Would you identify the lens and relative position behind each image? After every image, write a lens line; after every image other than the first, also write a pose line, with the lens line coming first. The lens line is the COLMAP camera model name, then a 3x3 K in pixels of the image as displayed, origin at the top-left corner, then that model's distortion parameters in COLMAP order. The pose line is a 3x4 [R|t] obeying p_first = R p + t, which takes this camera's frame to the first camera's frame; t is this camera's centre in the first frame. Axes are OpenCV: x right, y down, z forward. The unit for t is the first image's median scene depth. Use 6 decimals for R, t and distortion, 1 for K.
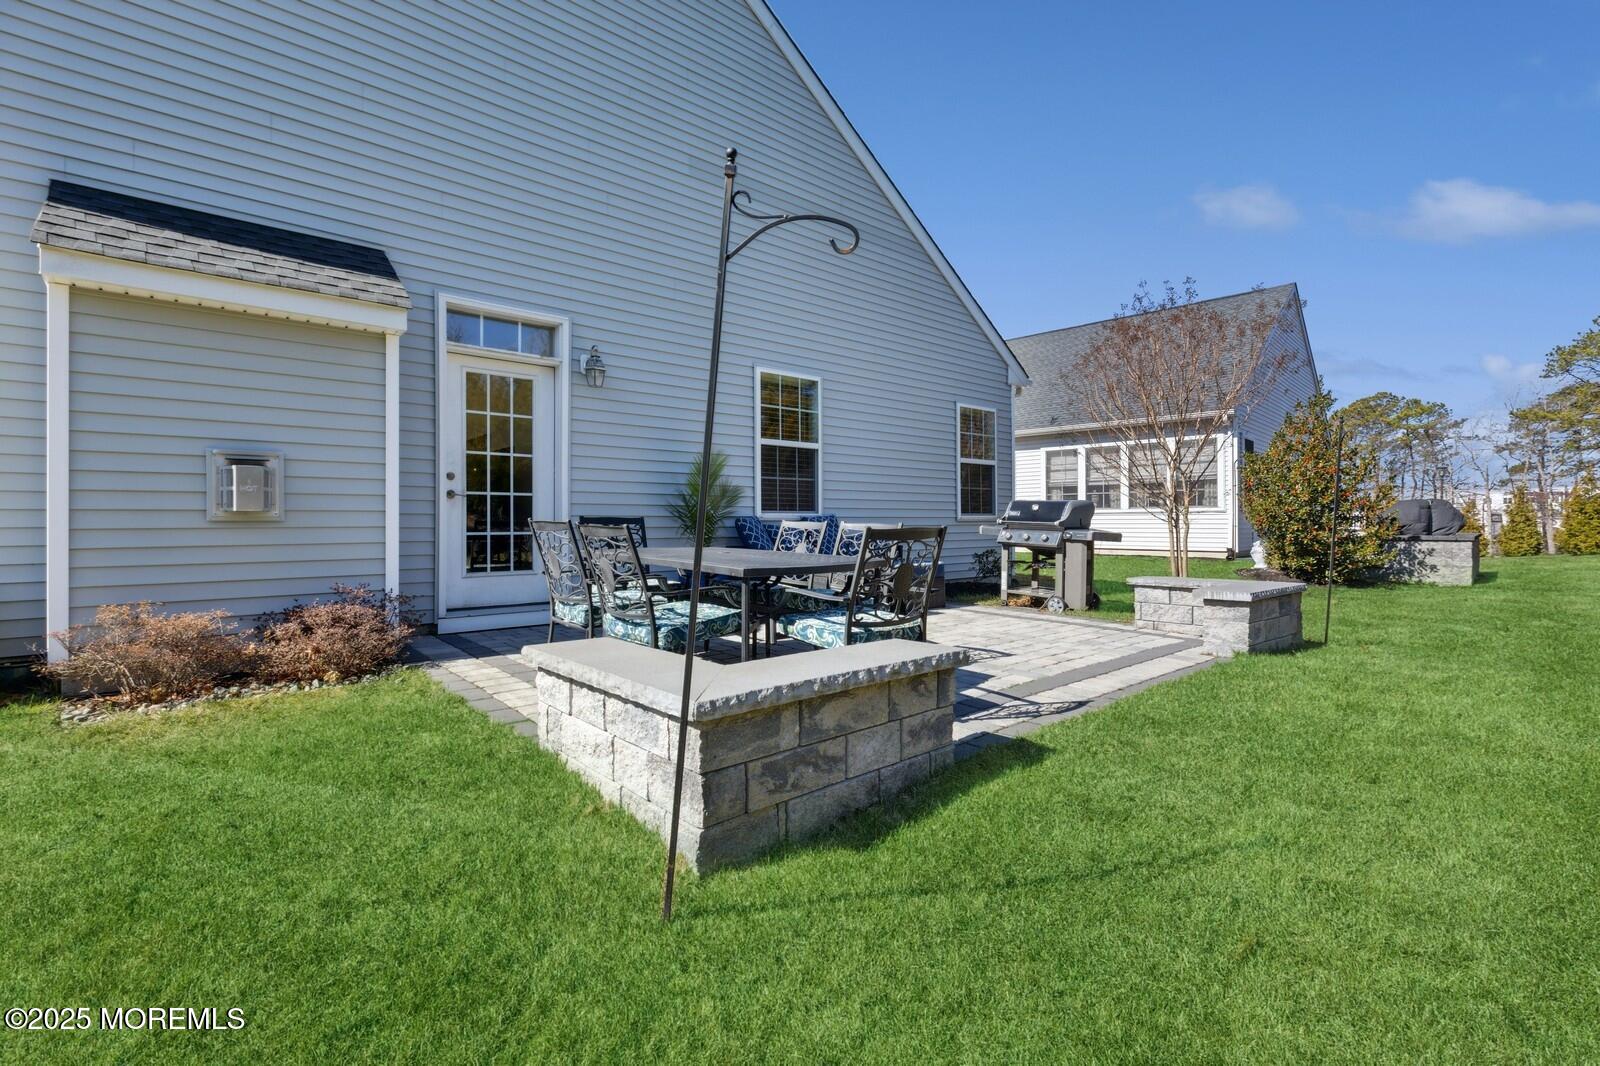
lens RADIAL K [[760.9, 0, 774.1], [0, 760.9, 532.6], [0, 0, 1]] dist [0.000453, 0.000929]
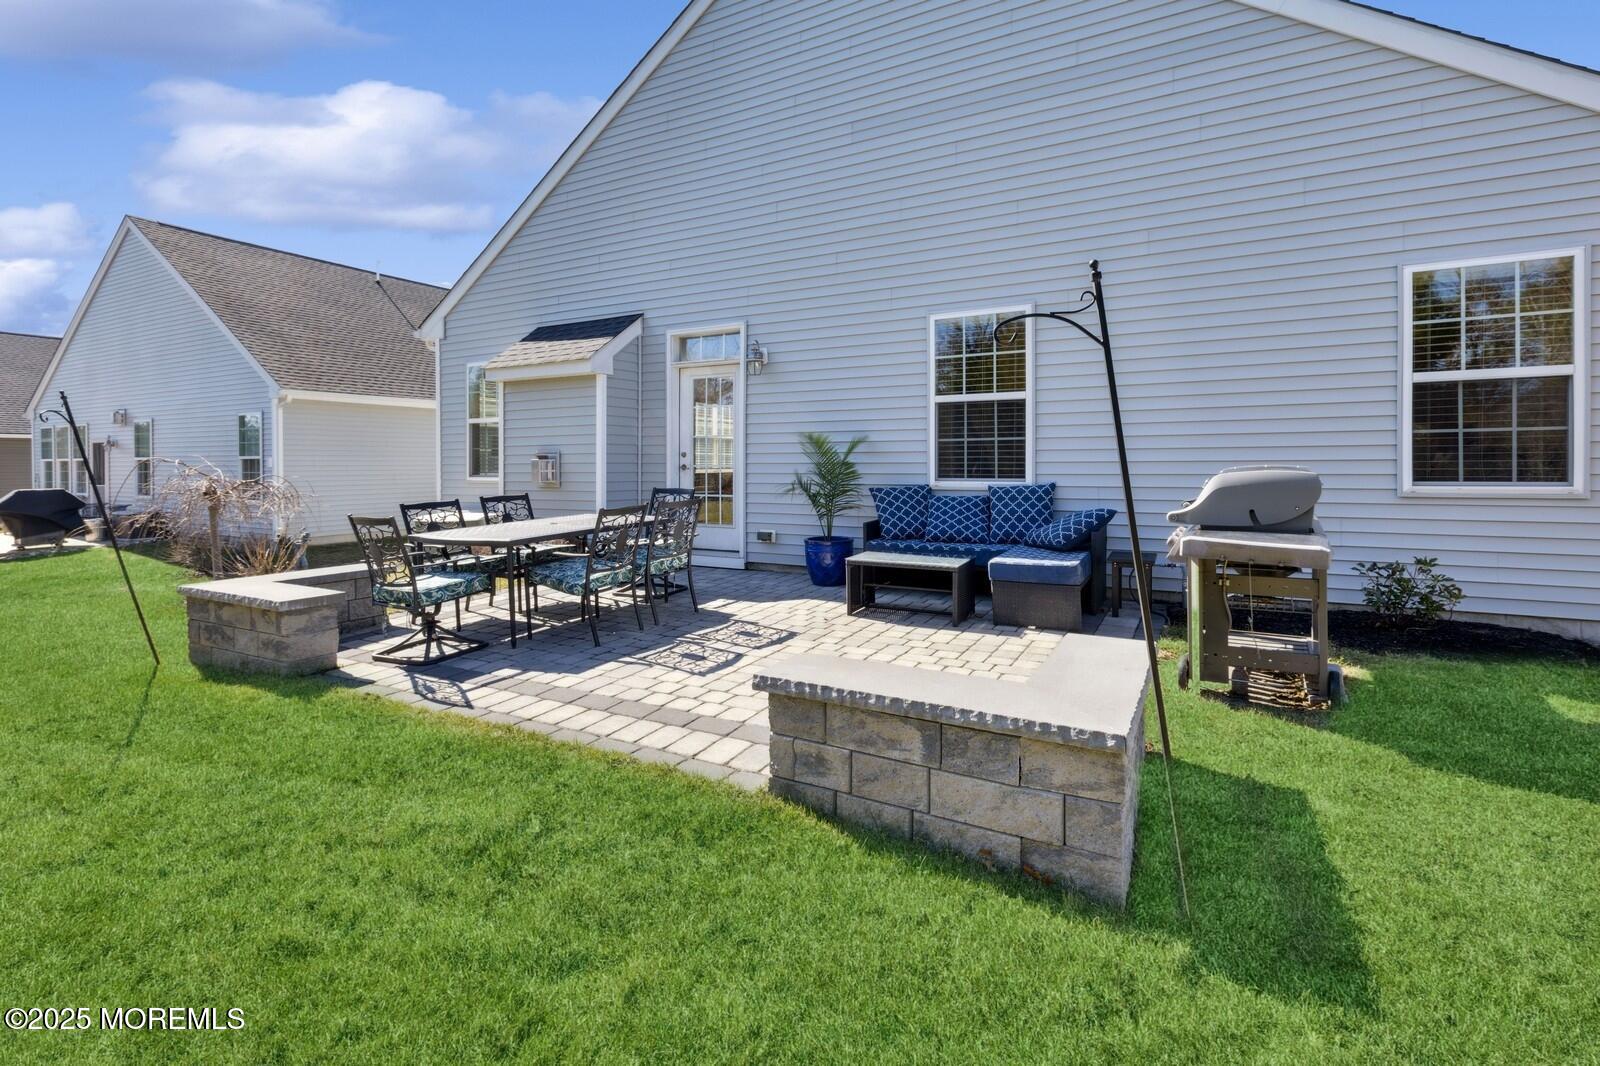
lens RADIAL K [[751.0, 0, 787.8], [0, 751.0, 452.9], [0, 0, 1]] dist [0.002399, -0.001561]
pose [[0.327741, -0.007850, -0.944735, 0.768667], [-0.001861, 0.999958, -0.008954, -0.050491], [0.944766, 0.004692, 0.327712, 0.560979]]
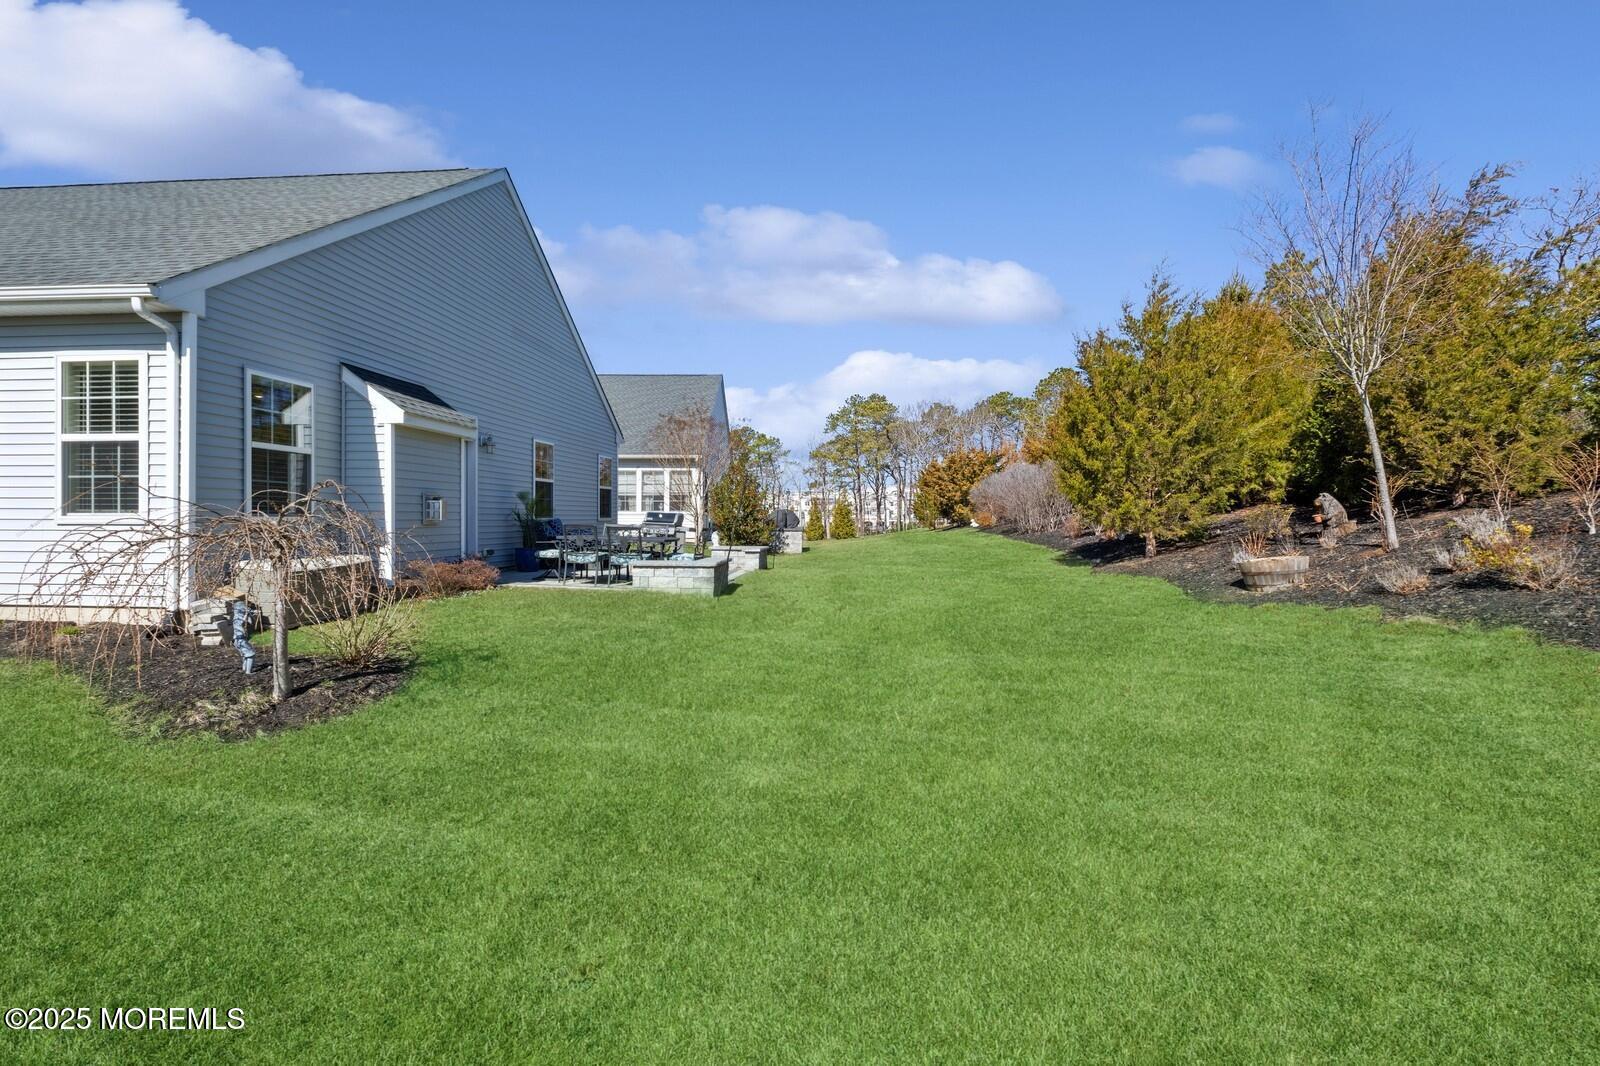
lens RADIAL K [[760.9, 0, 813.5], [0, 760.9, 523.0], [0, 0, 1]] dist [0.000453, 0.000929]
pose [[0.712859, 0.003021, 0.701301, -0.845413], [-0.001905, 0.999995, -0.002370, -0.009304], [-0.701305, 0.000354, 0.712861, -0.809199]]
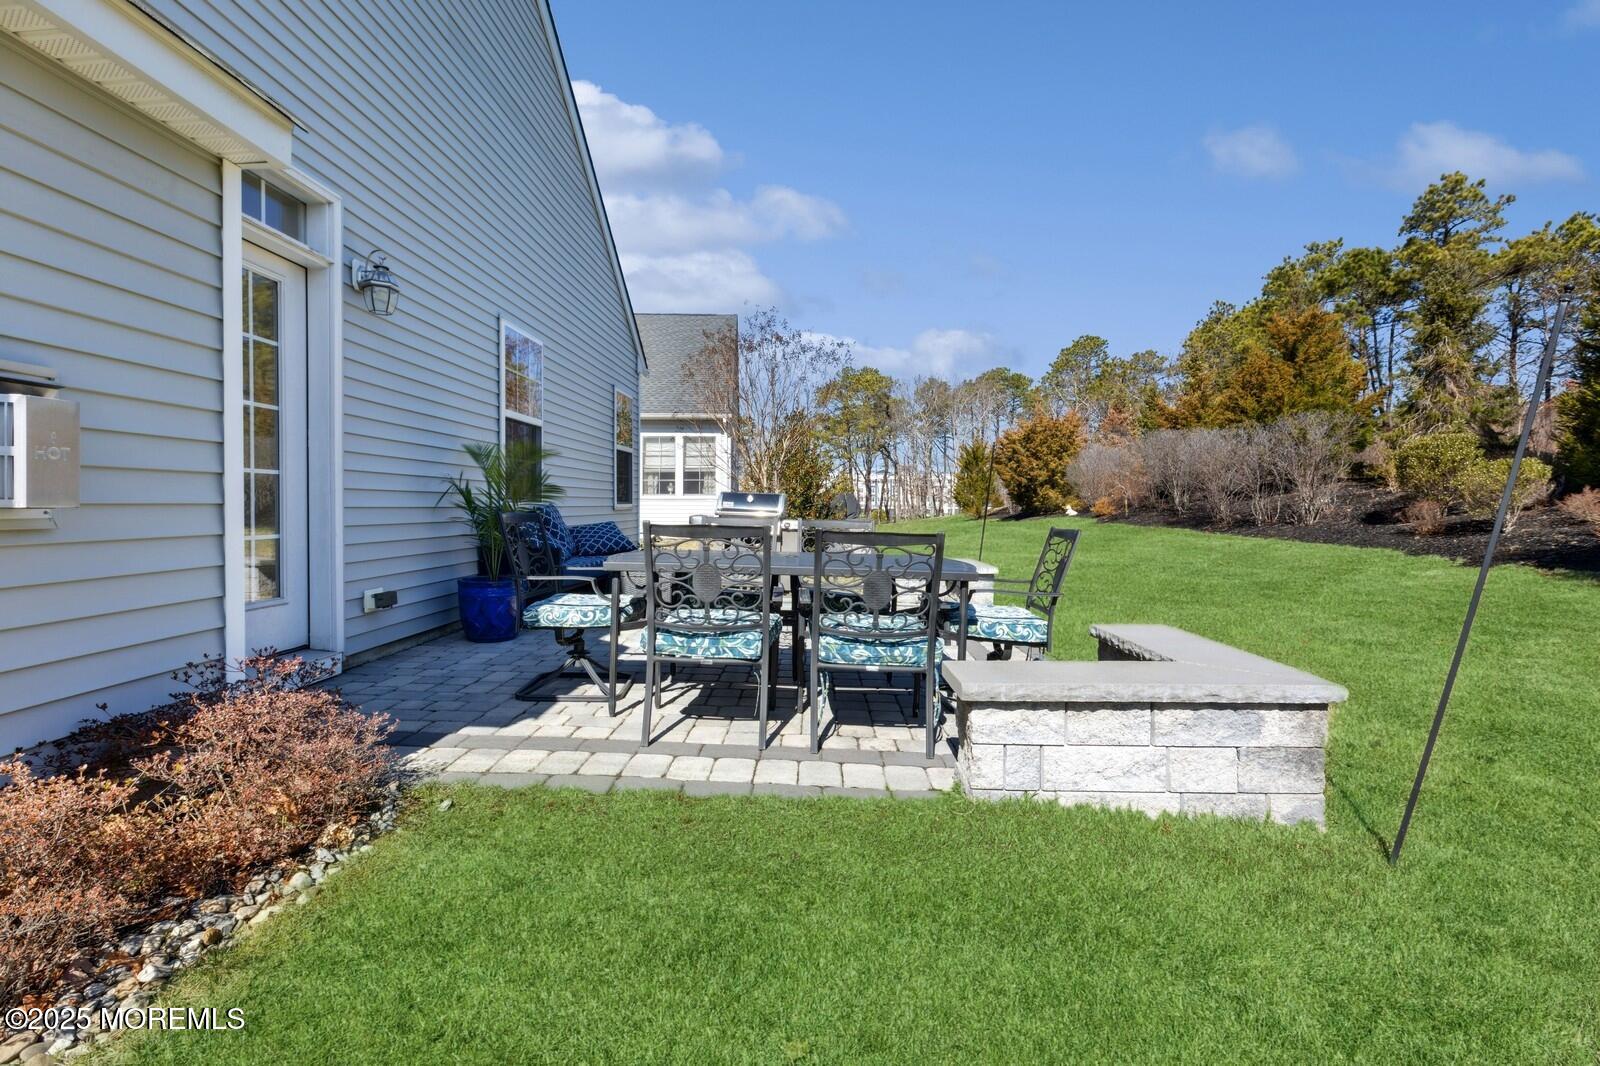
lens RADIAL K [[751.0, 0, 801.3], [0, 751.0, 513.8], [0, 0, 1]] dist [0.002399, -0.001561]
pose [[0.671482, -0.002503, 0.741016, -0.398863], [0.001512, 0.999997, 0.002008, -0.014630], [-0.741019, -0.000228, 0.671484, 0.240501]]
